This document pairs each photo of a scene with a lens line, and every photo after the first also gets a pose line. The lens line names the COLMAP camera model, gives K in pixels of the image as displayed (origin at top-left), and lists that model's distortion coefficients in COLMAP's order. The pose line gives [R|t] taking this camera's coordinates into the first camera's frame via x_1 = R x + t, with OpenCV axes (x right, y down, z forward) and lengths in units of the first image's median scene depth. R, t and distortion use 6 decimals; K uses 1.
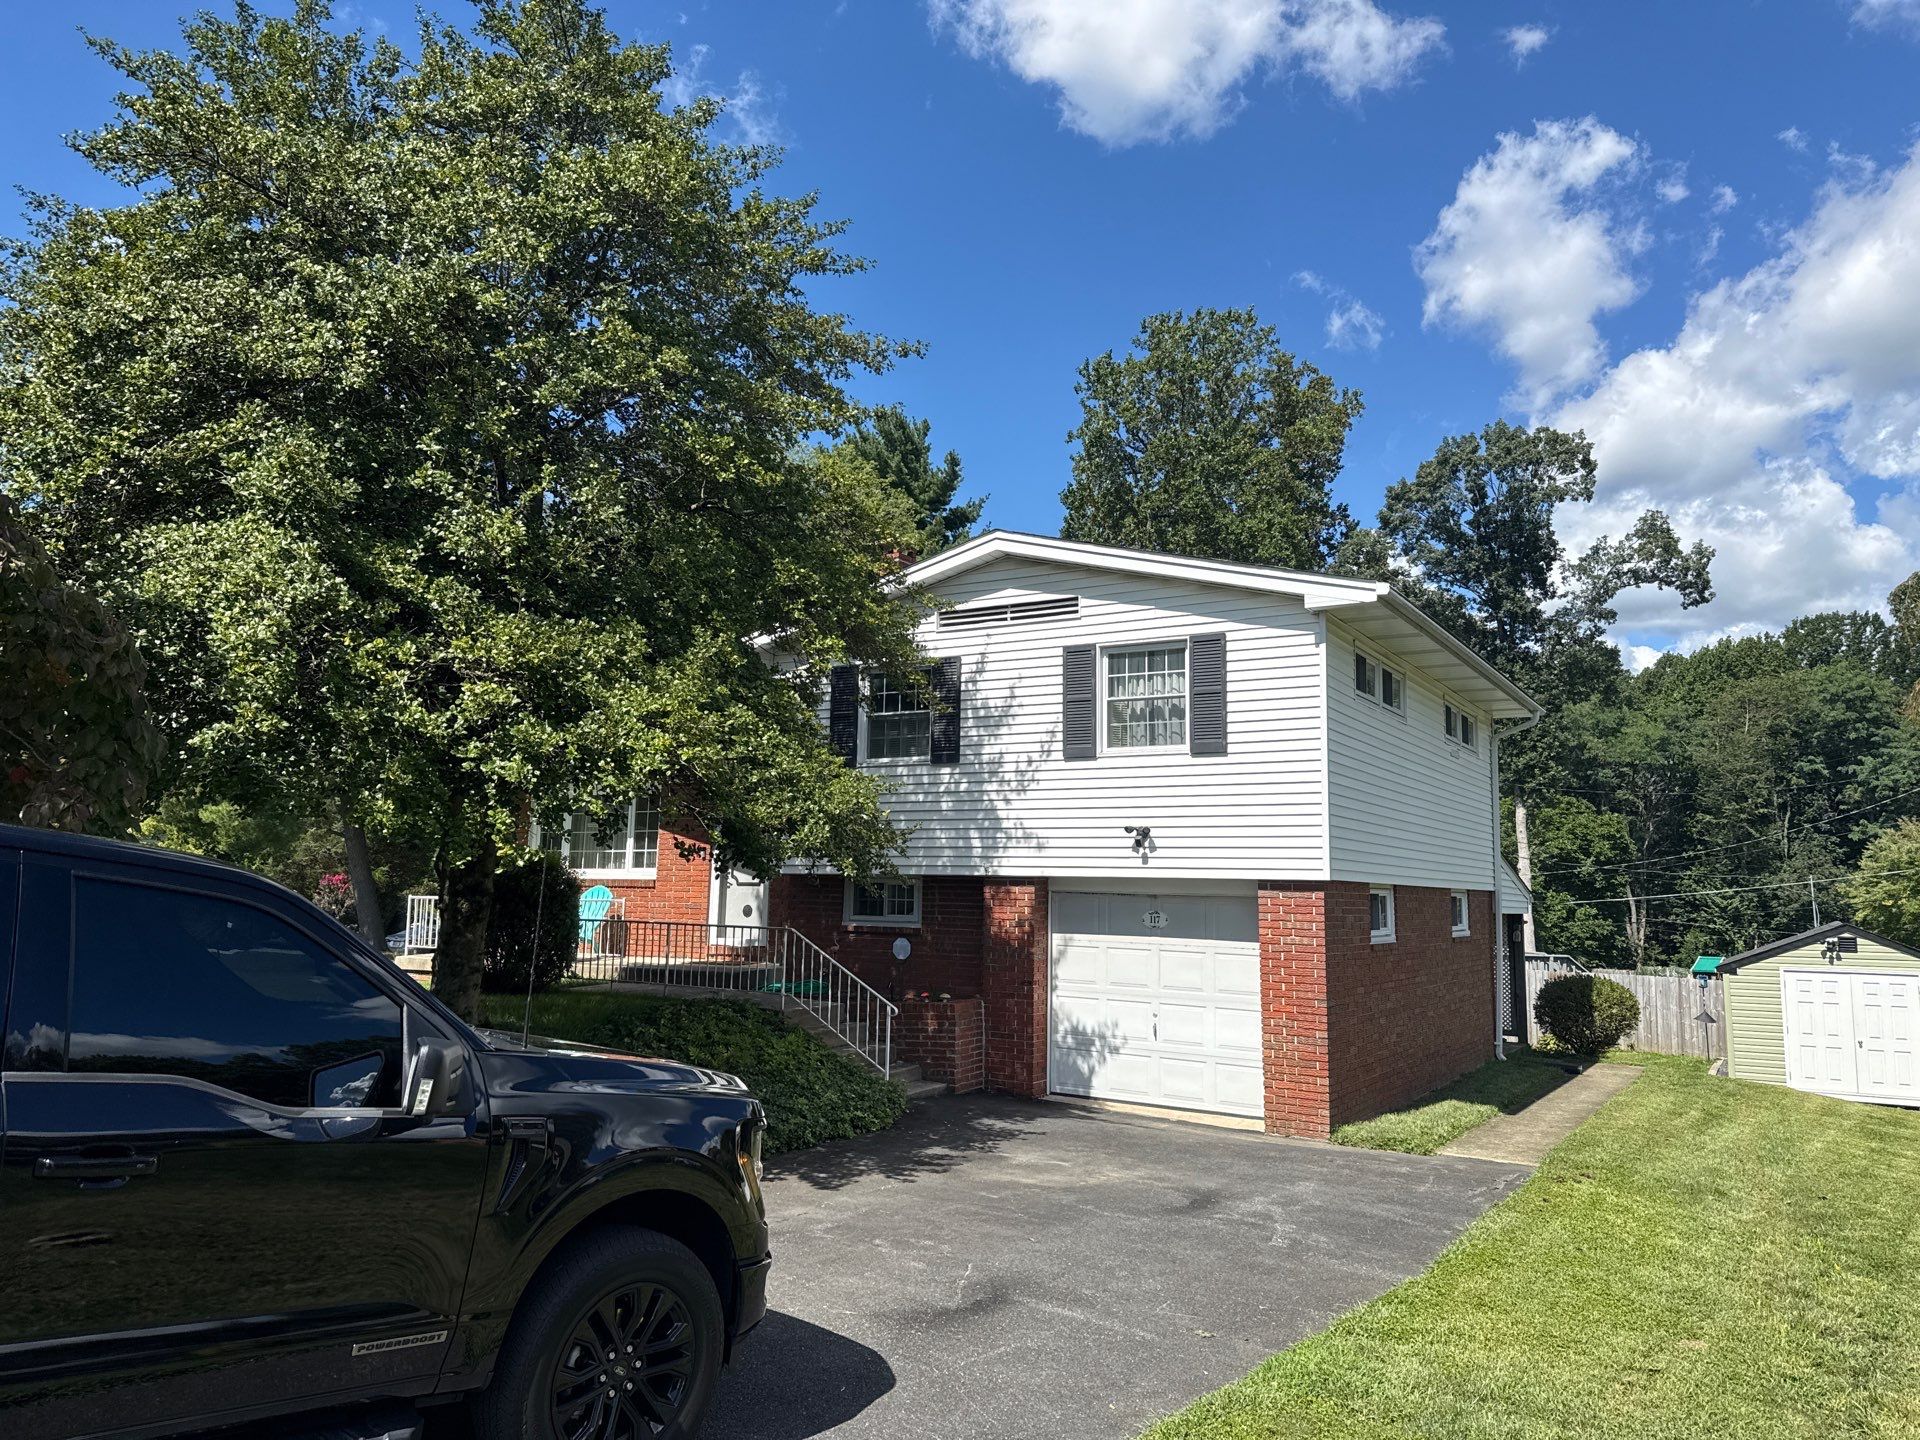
lens RADIAL K [[1347.4, 0, 956.9], [0, 1347.4, 712.4], [0, 0, 1]] dist [0.079775, -0.141712]
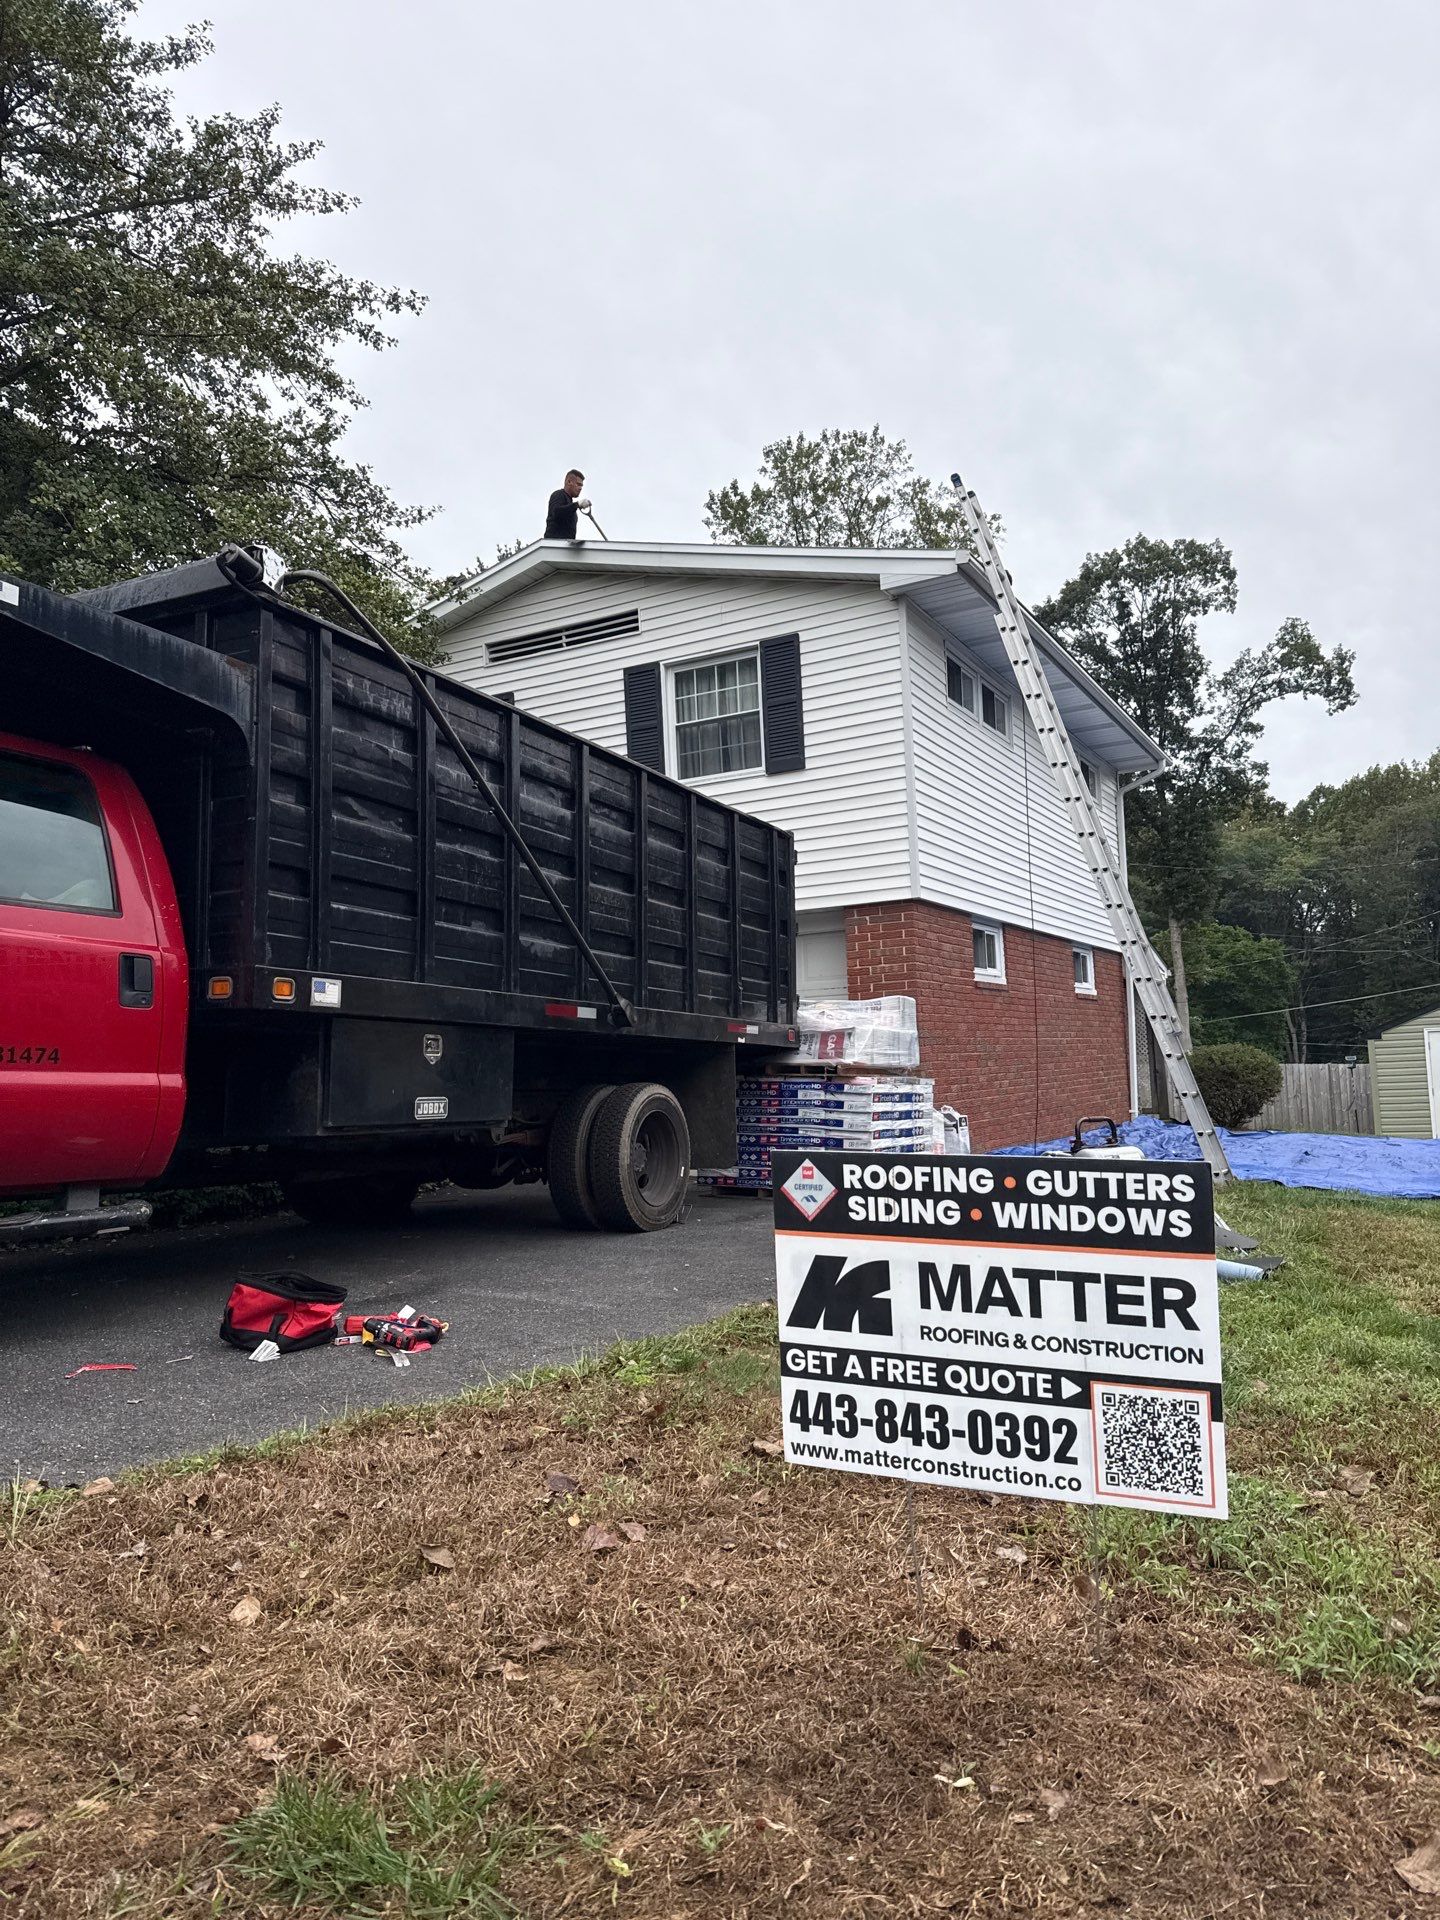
lens RADIAL K [[1347.4, 0, 742.5], [0, 1347.4, 964.8], [0, 0, 1]] dist [0.079775, -0.141712]
pose [[0.995519, -0.059294, 0.073663, 0.022796], [0.055437, 0.997037, 0.053334, 0.029007], [-0.076607, -0.049012, 0.995856, 0.030292]]
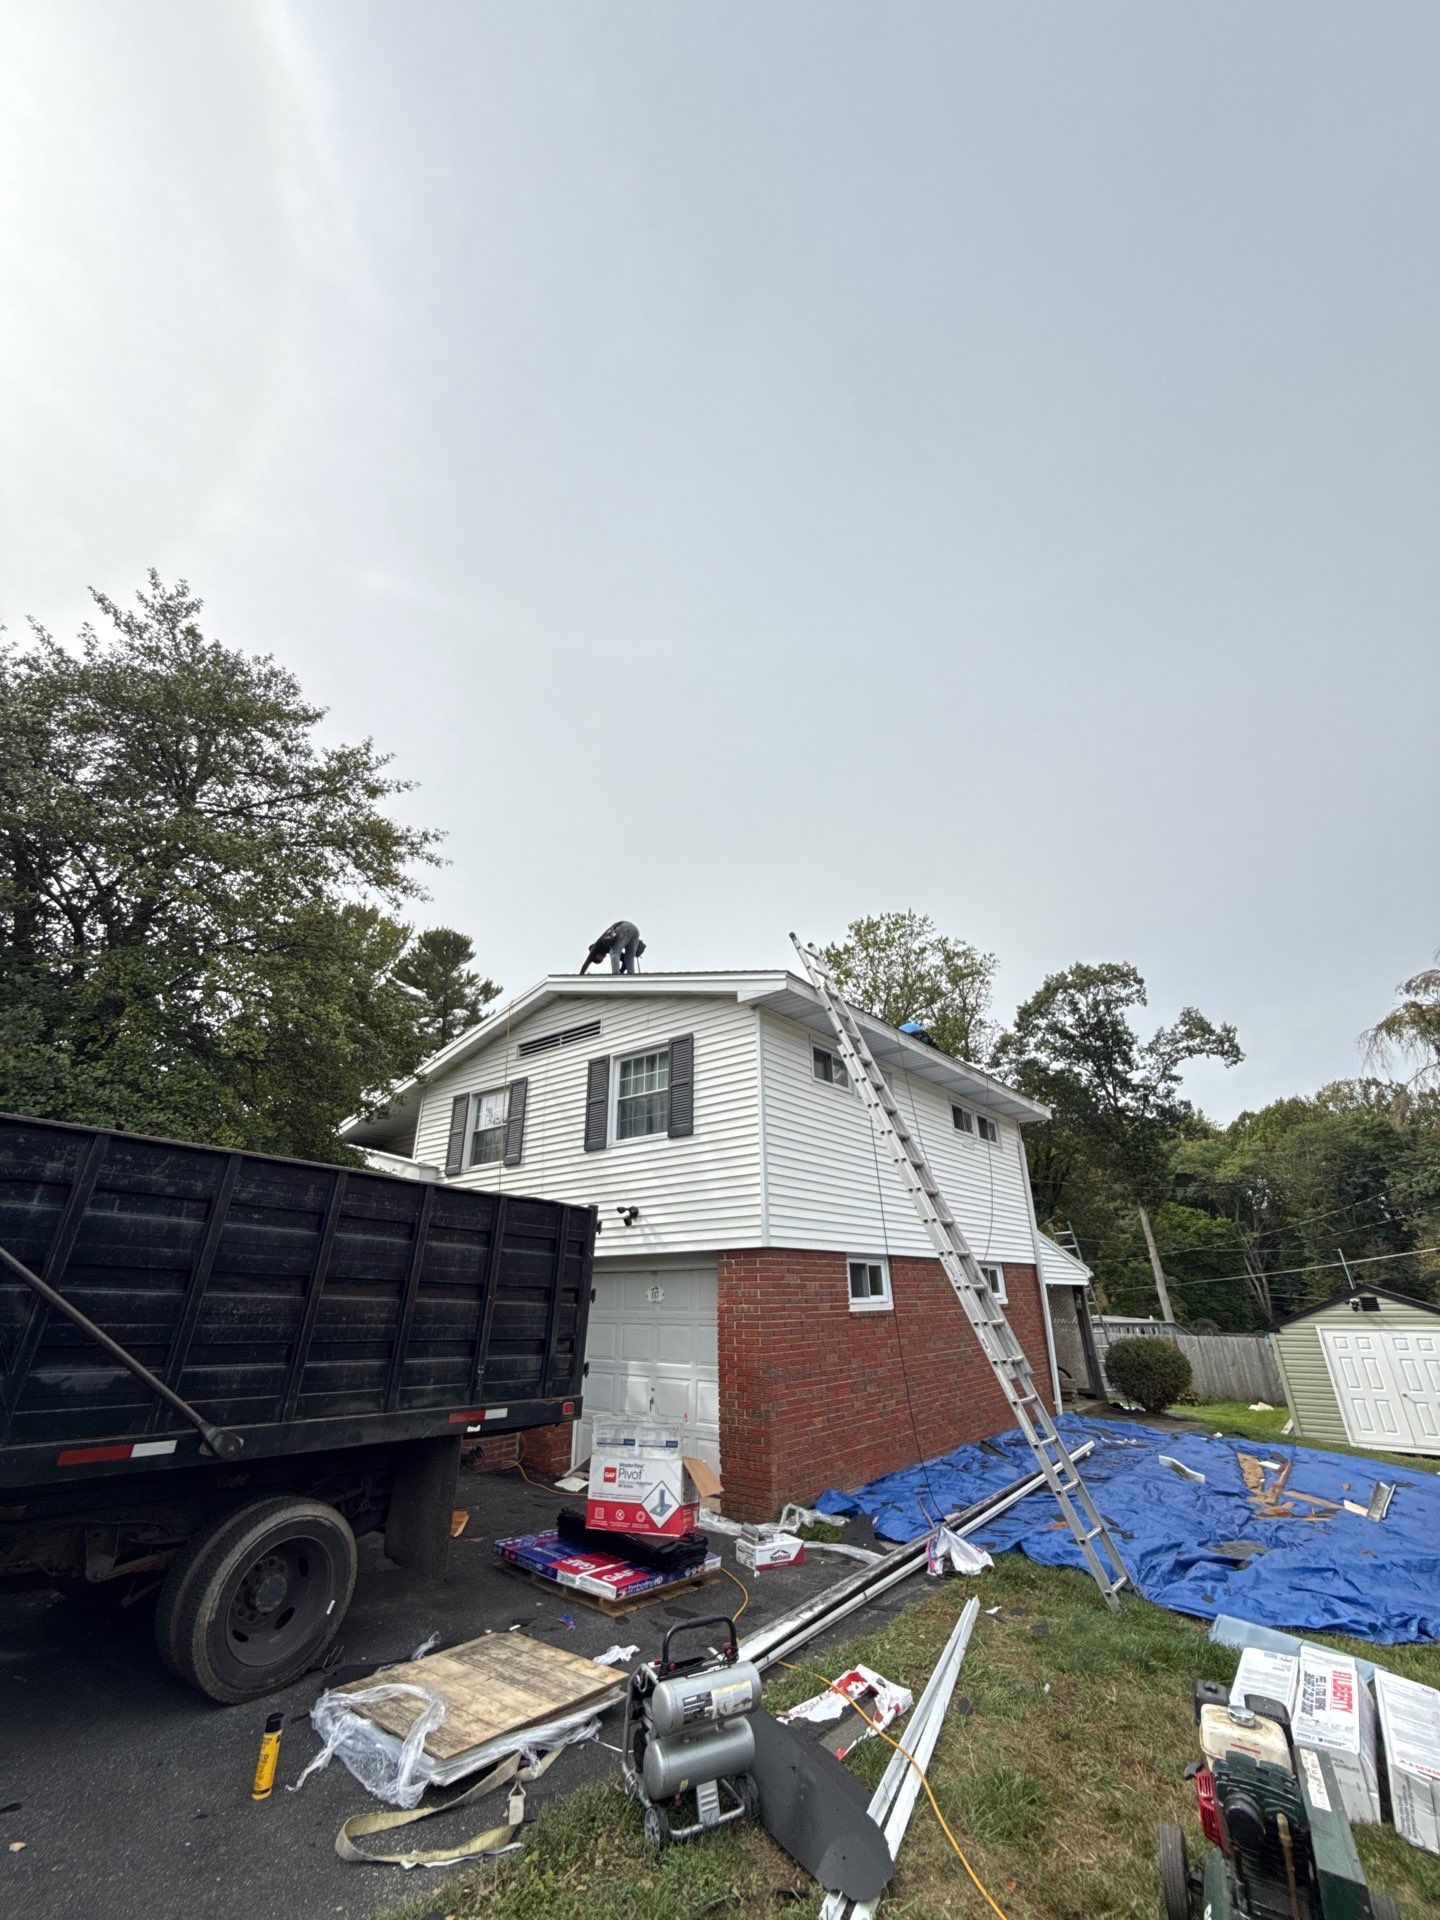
lens RADIAL K [[766.0, 0, 726.7], [0, 766.0, 955.0], [0, 0, 1]] dist [-0.002673, -0.000094]
pose [[0.991798, -0.078469, -0.100892, 0.081735], [0.046692, 0.957241, -0.285500, 0.018897], [0.118981, 0.278448, 0.953053, 0.090546]]
